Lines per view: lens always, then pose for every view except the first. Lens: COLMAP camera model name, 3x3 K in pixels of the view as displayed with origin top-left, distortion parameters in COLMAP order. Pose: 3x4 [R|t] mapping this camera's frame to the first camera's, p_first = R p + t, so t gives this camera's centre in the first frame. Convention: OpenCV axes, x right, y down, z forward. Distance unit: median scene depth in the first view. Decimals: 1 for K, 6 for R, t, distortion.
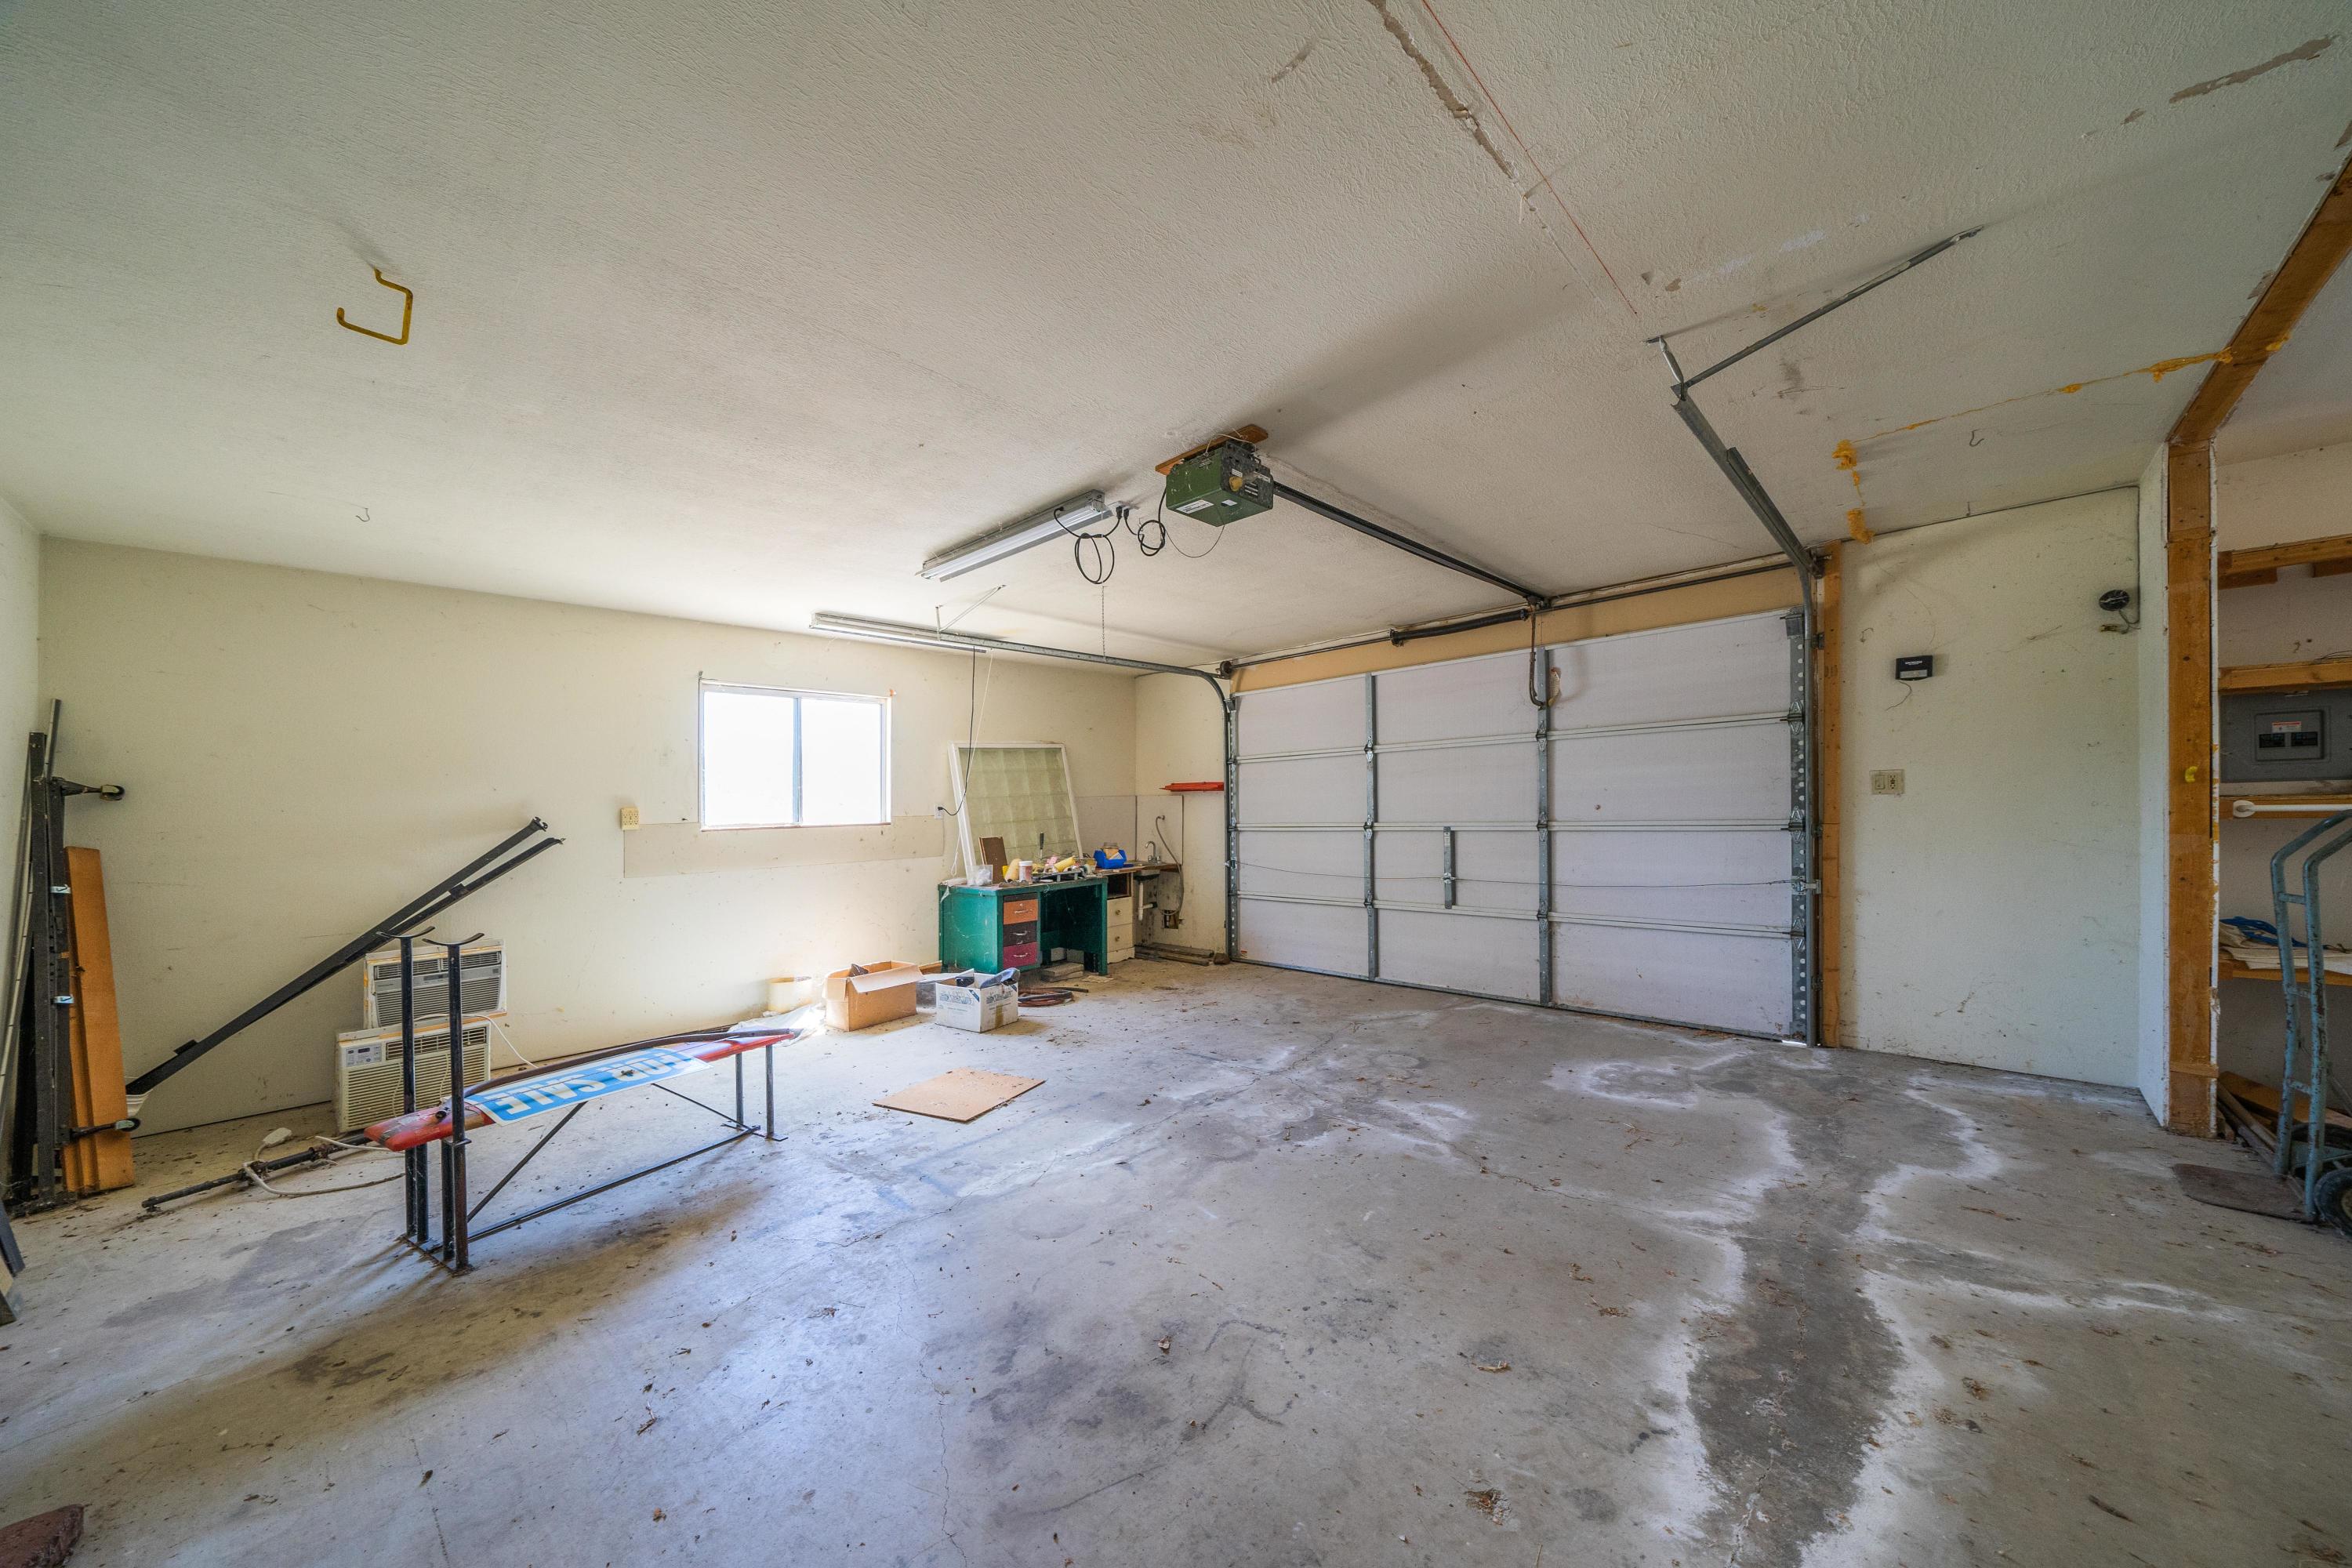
lens RADIAL K [[802.5, 0, 1161.3], [0, 802.5, 815.2], [0, 0, 1]] dist [-0.001786, -0.000047]
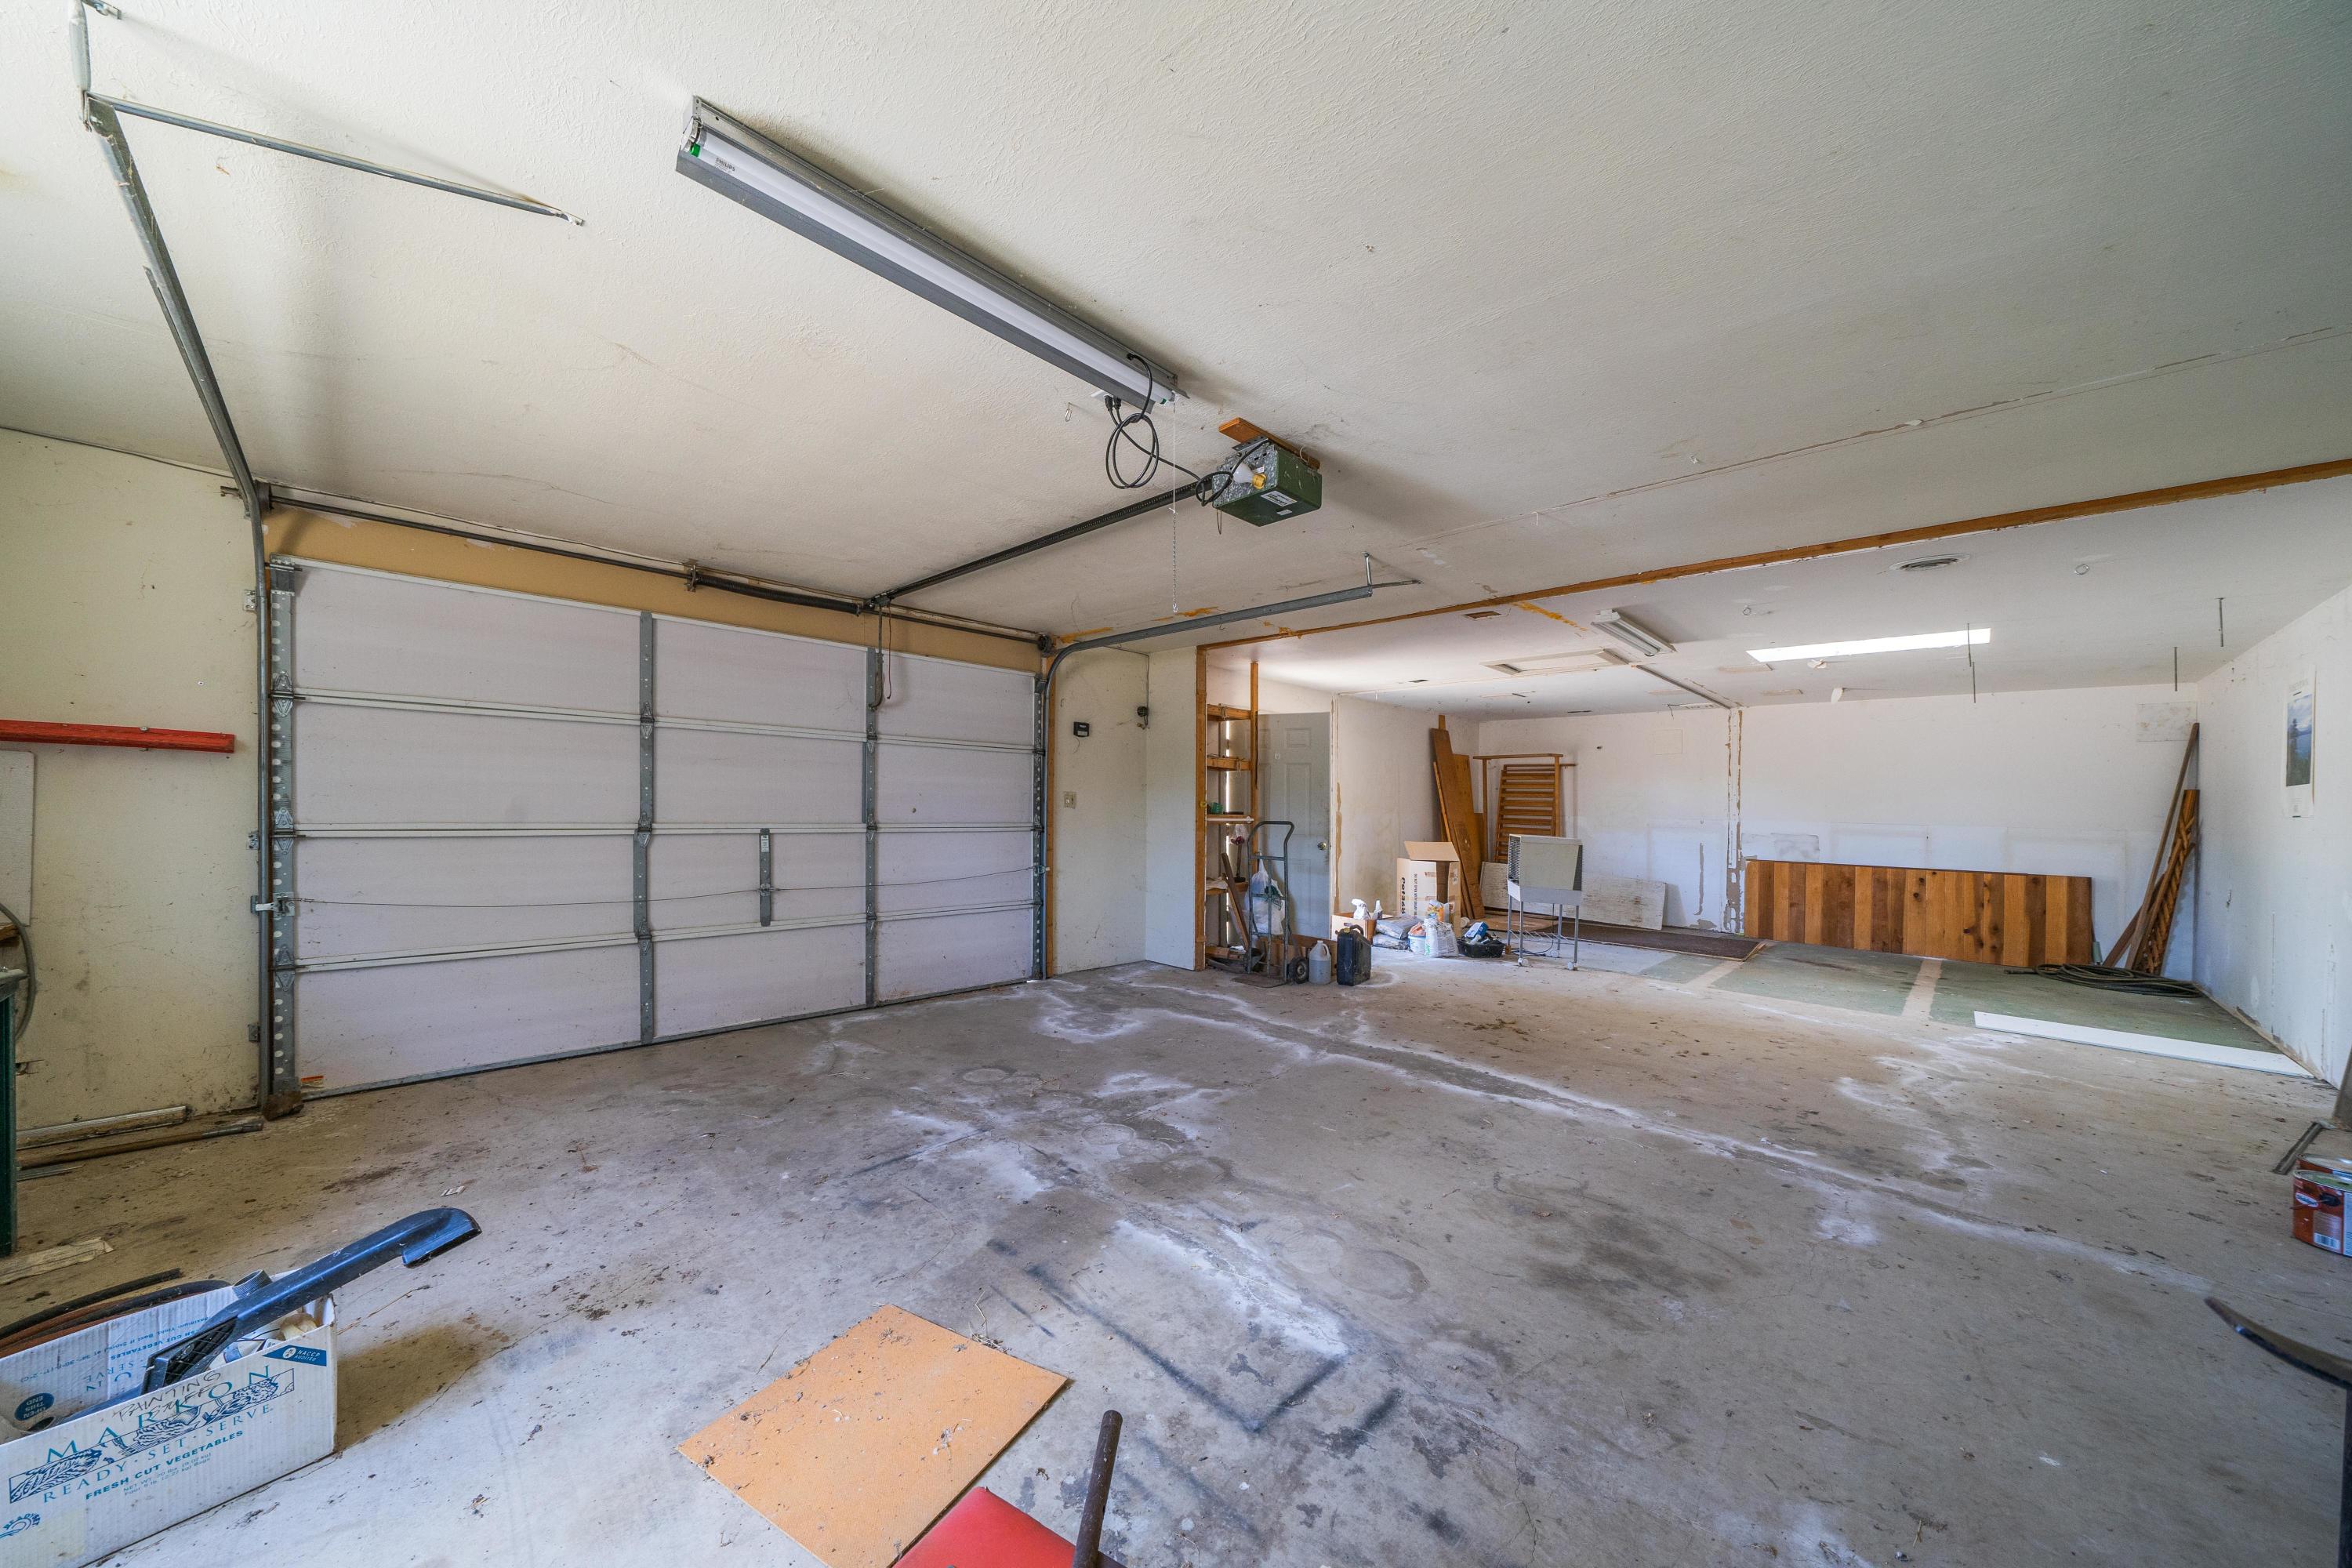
lens RADIAL K [[802.5, 0, 1161.3], [0, 802.5, 815.2], [0, 0, 1]] dist [-0.001786, -0.000047]
pose [[0.023457, 0.015822, 0.999600, -0.593575], [-0.012529, 0.999801, -0.015532, 0.010471], [-0.999646, -0.012159, 0.023651, 0.705843]]
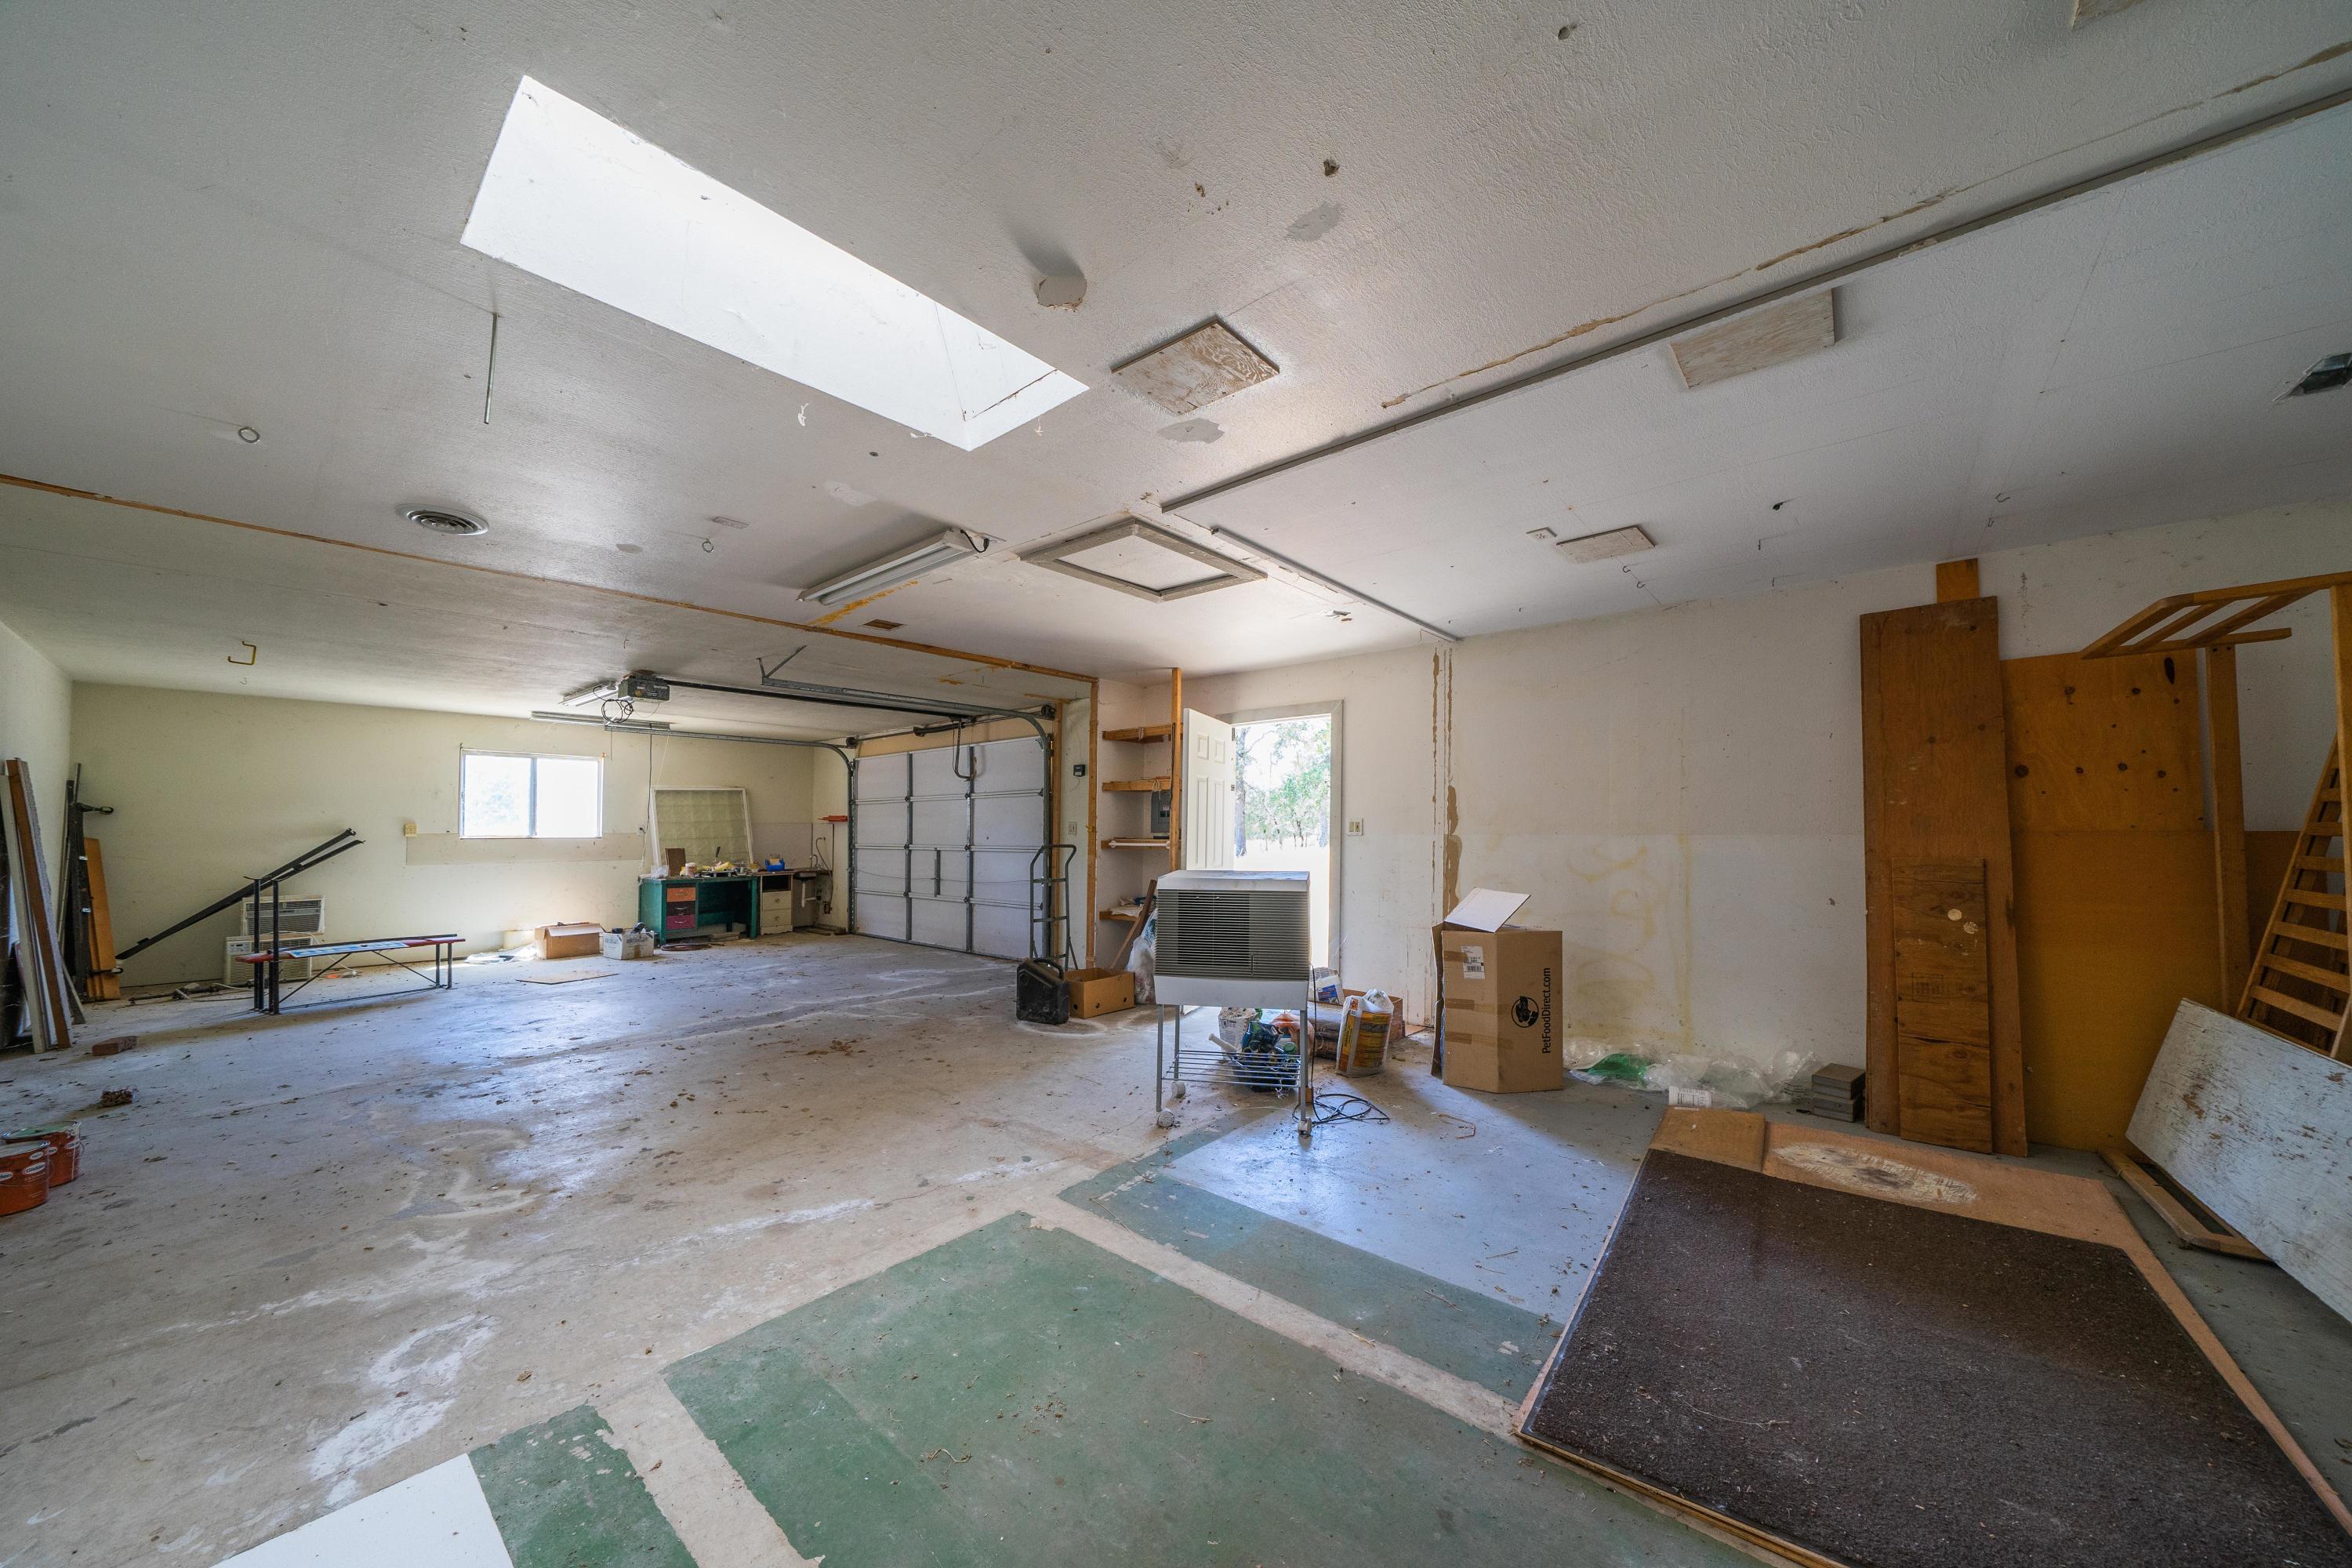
lens RADIAL K [[807.3, 0, 1164.3], [0, 807.3, 841.2], [0, 0, 1]] dist [-0.001258, -0.000115]
pose [[0.998294, 0.024591, 0.052960, 0.925850], [-0.024631, 0.999697, 0.000105, -0.013643], [-0.052942, -0.001409, 0.998597, -0.874489]]
